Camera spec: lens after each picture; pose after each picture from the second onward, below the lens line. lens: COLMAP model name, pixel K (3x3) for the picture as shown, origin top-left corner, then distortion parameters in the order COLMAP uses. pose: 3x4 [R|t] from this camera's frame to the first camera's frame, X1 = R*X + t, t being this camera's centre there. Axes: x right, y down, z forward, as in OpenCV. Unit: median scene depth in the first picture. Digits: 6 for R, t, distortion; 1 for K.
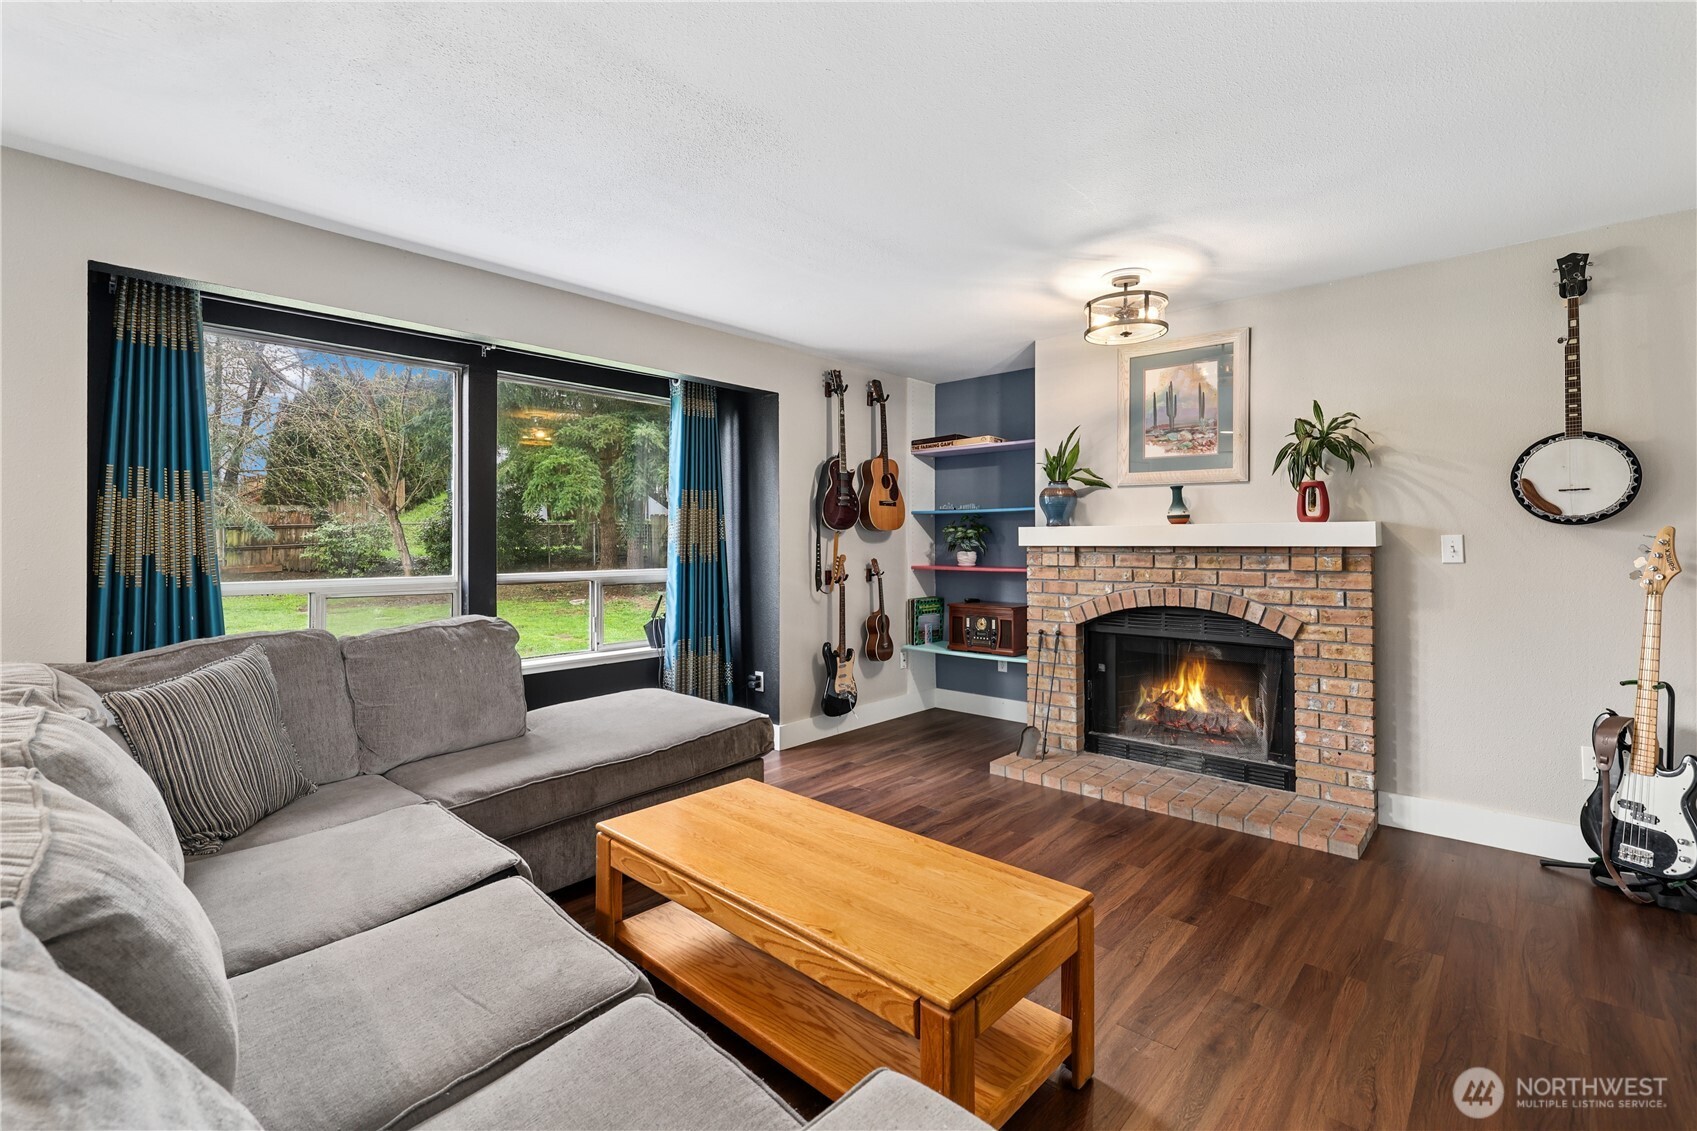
lens RADIAL K [[759.2, 0, 849.6], [0, 759.2, 530.7], [0, 0, 1]] dist [-0.000716, 0.013621]
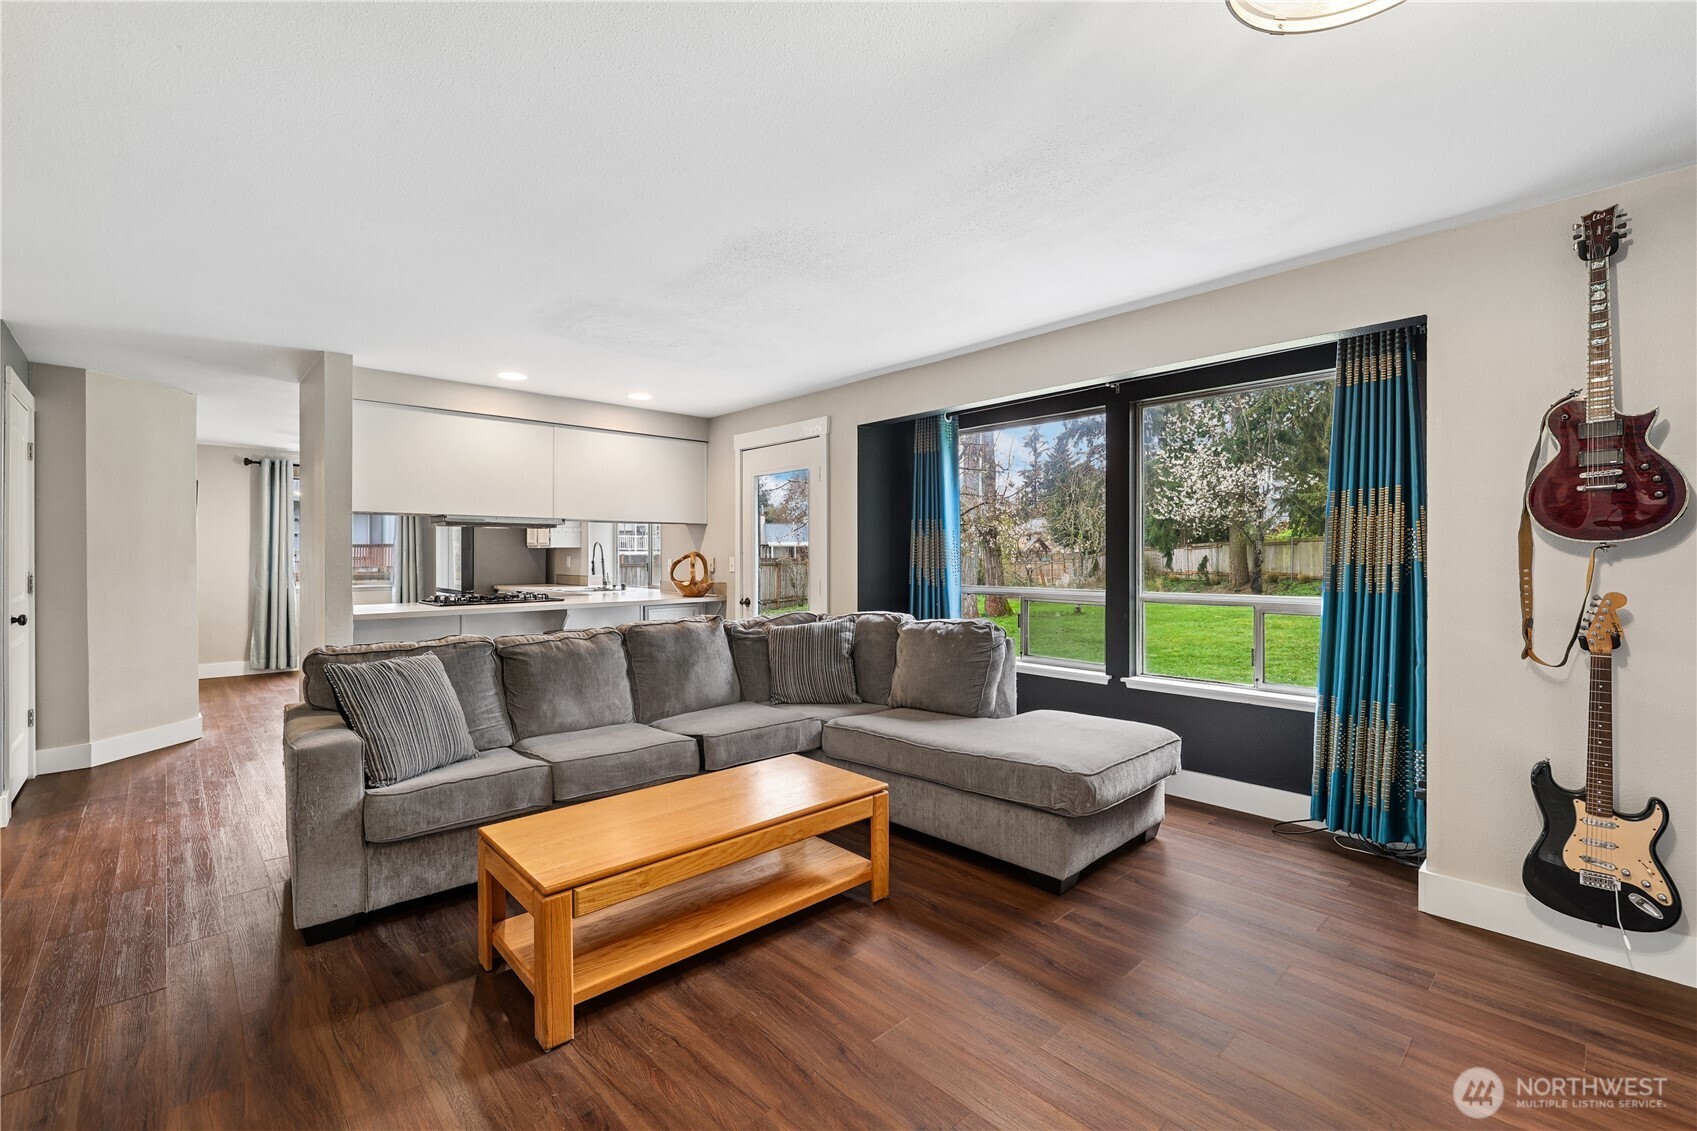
lens RADIAL K [[725.3, 0, 844.1], [0, 725.3, 555.3], [0, 0, 1]] dist [-0.001177, -0.000285]
pose [[-0.084714, -0.002919, -0.996401, 0.577097], [0.016780, 0.999850, -0.004356, 0.002804], [0.996264, -0.017088, -0.084653, 0.663185]]
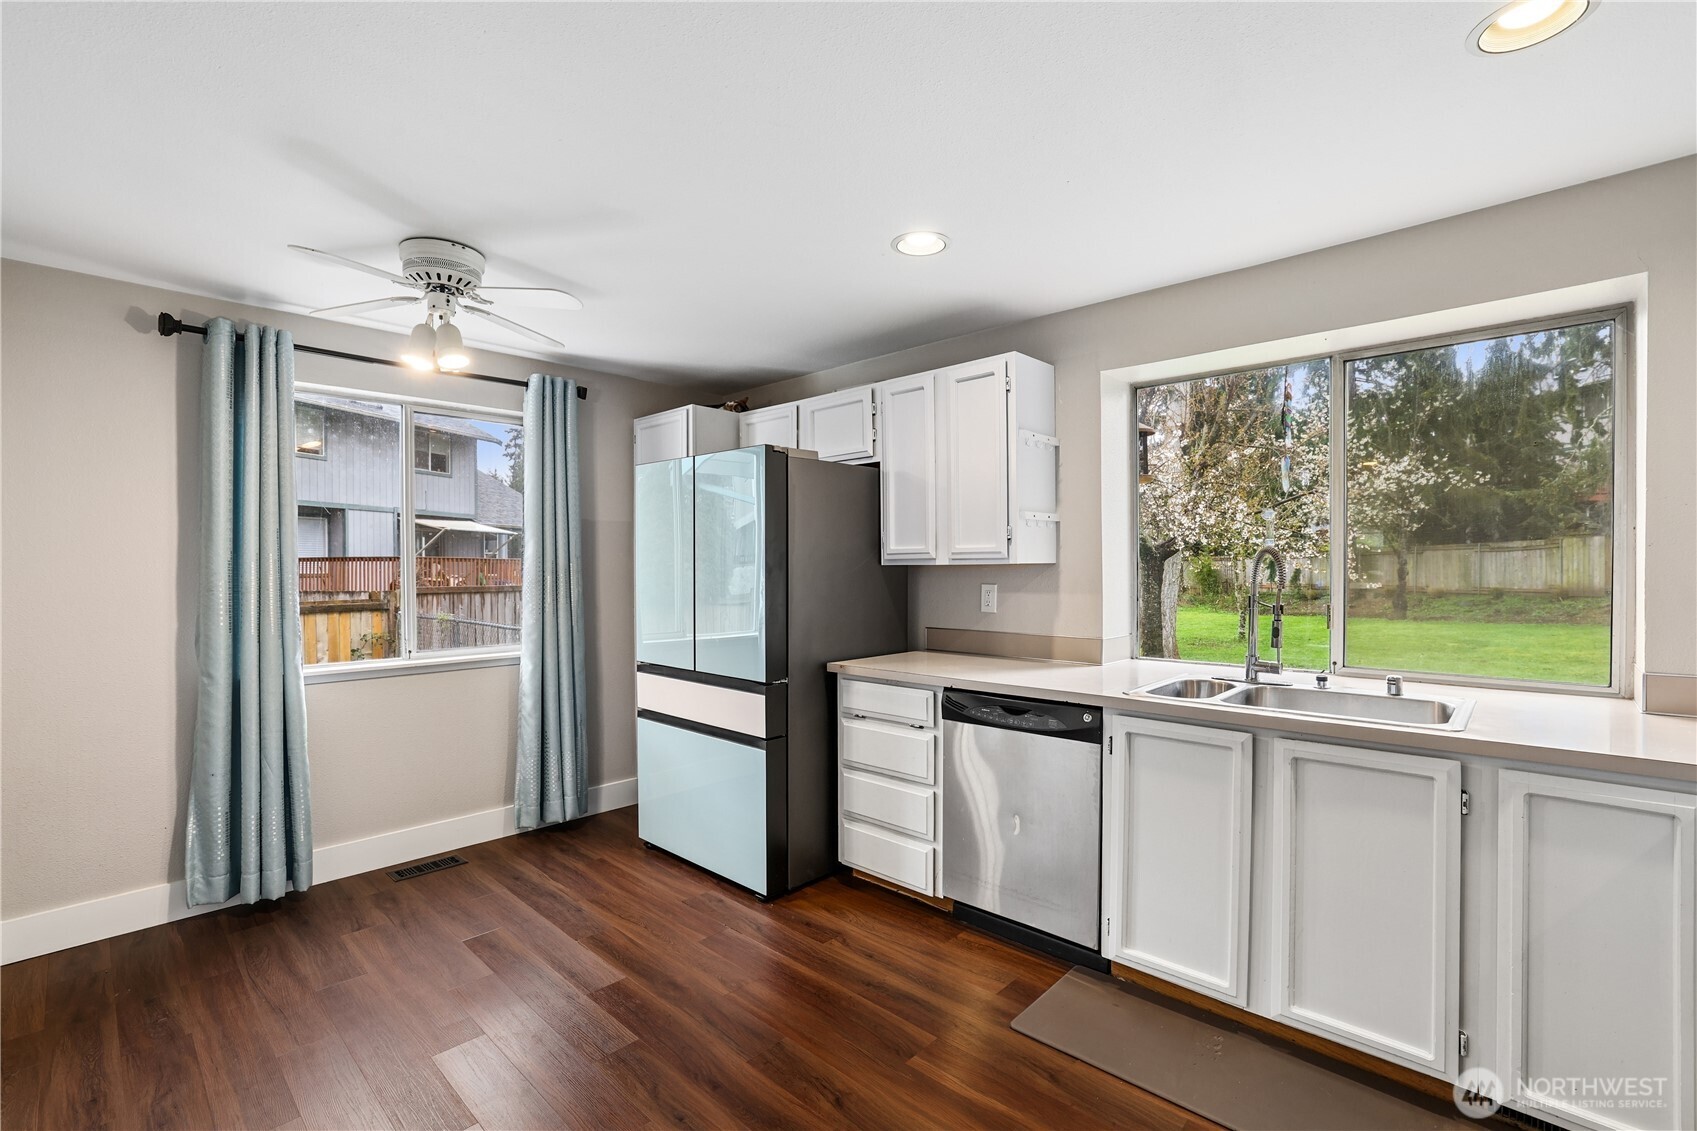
lens RADIAL K [[754.3, 0, 850.0], [0, 754.3, 576.6], [0, 0, 1]] dist [-0.049598, 0.020057]
pose [[-0.024539, 0.010808, -0.999640, -0.536516], [0.021610, 0.999714, 0.010278, -0.038249], [0.999465, -0.021350, -0.024766, -0.427672]]
